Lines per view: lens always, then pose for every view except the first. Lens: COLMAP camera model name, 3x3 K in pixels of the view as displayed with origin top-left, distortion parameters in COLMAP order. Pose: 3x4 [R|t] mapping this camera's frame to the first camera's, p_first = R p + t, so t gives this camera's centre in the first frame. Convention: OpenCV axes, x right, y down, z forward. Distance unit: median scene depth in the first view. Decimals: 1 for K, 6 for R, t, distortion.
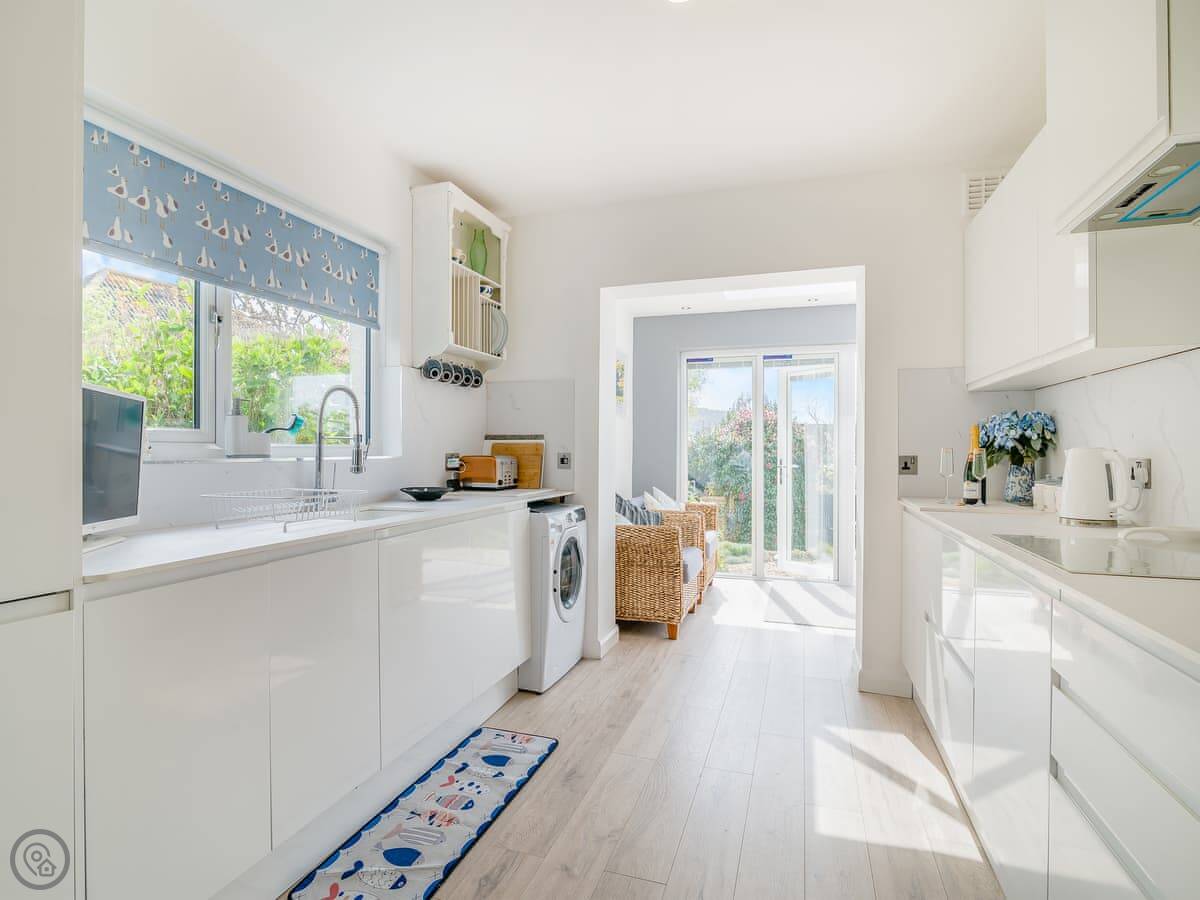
lens RADIAL K [[651.9, 0, 587.5], [0, 651.9, 448.5], [0, 0, 1]] dist [-0.020240, -0.001124]
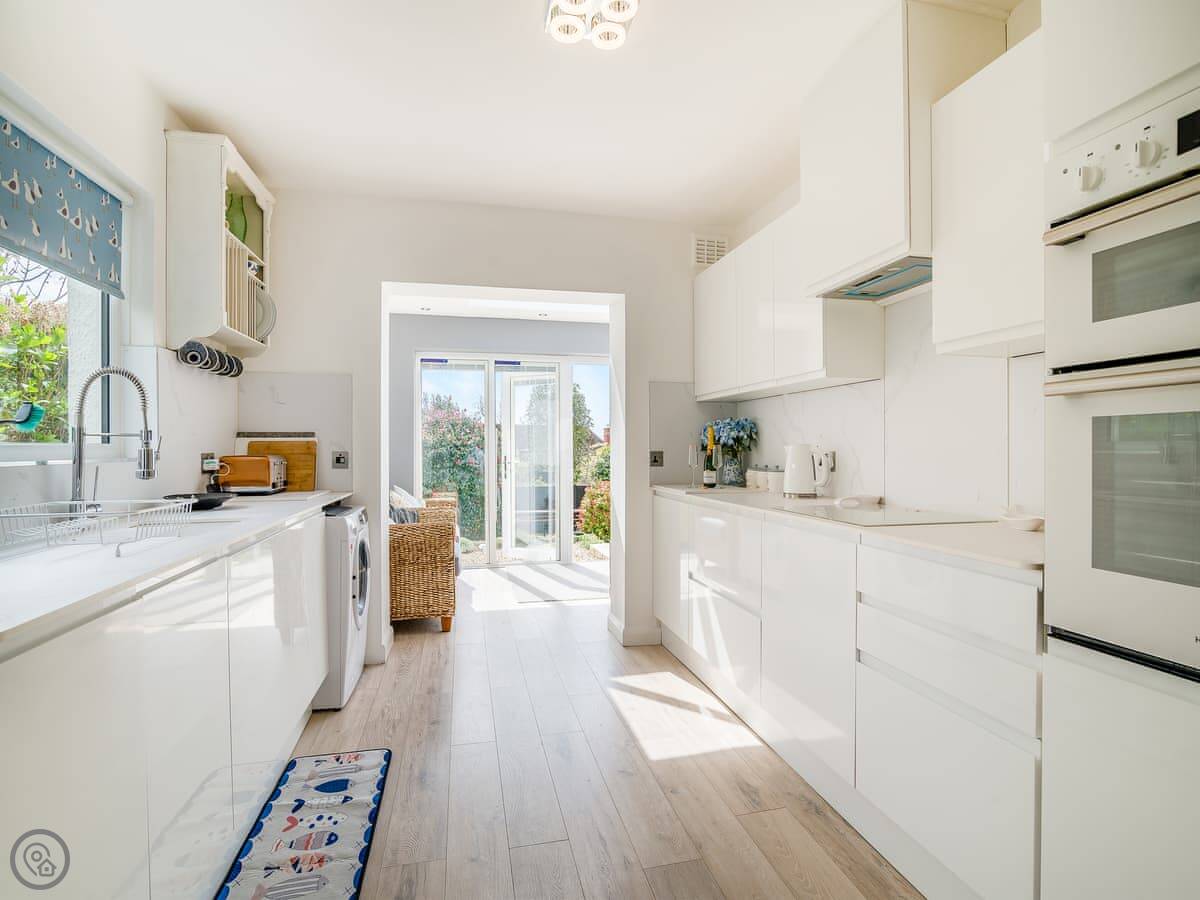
lens RADIAL K [[617.9, 0, 623.6], [0, 617.9, 448.5], [0, 0, 1]] dist [-0.020256, -0.000184]
pose [[0.834646, -0.006301, 0.550750, -0.216840], [0.004382, 0.999979, 0.004800, -0.000296], [-0.550769, -0.001593, 0.834656, 0.040977]]
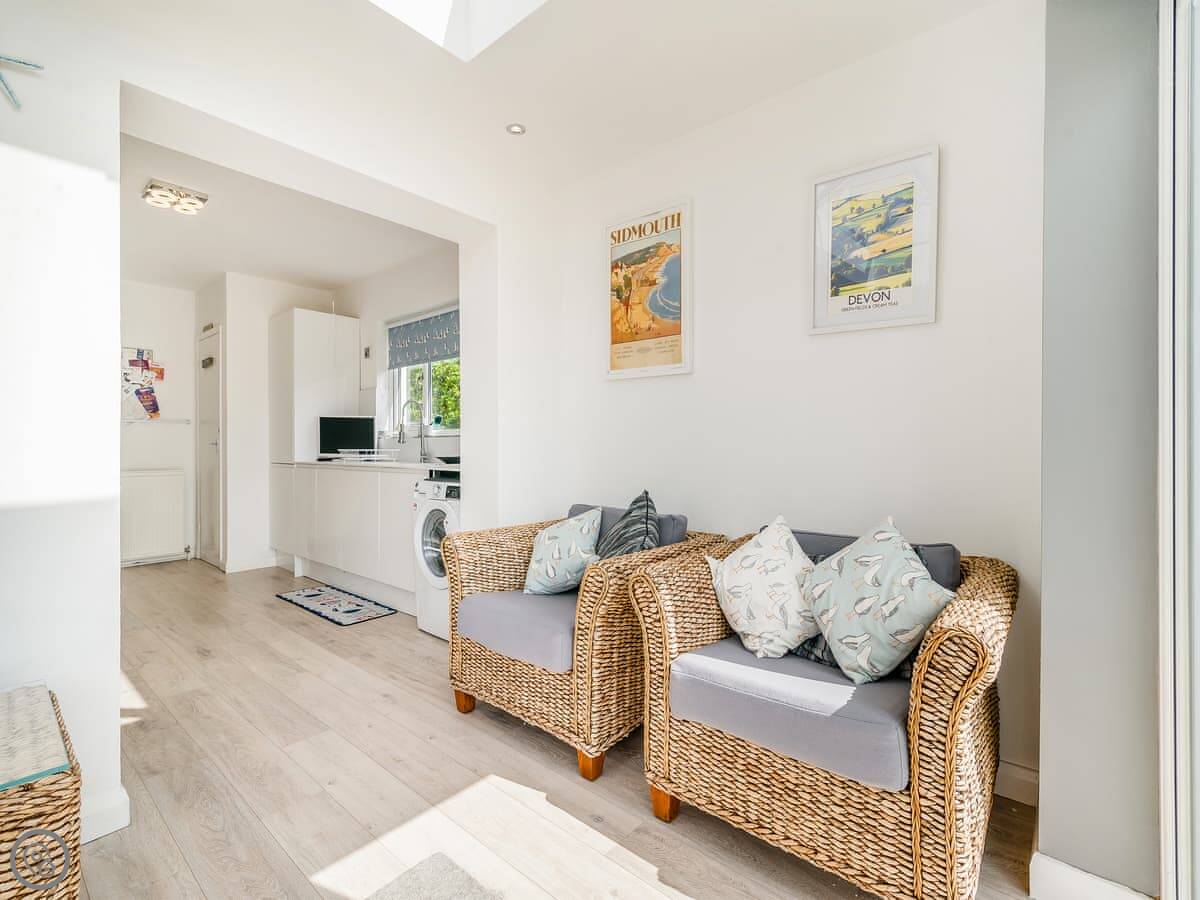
lens RADIAL K [[561.9, 0, 600.5], [0, 561.9, 449.1], [0, 0, 1]] dist [-0.000962, -0.000078]
pose [[-0.389522, 0.001408, -0.921016, 0.769368], [0.001493, 0.999998, 0.000897, 0.043580], [0.921016, -0.001025, -0.389523, 1.738310]]
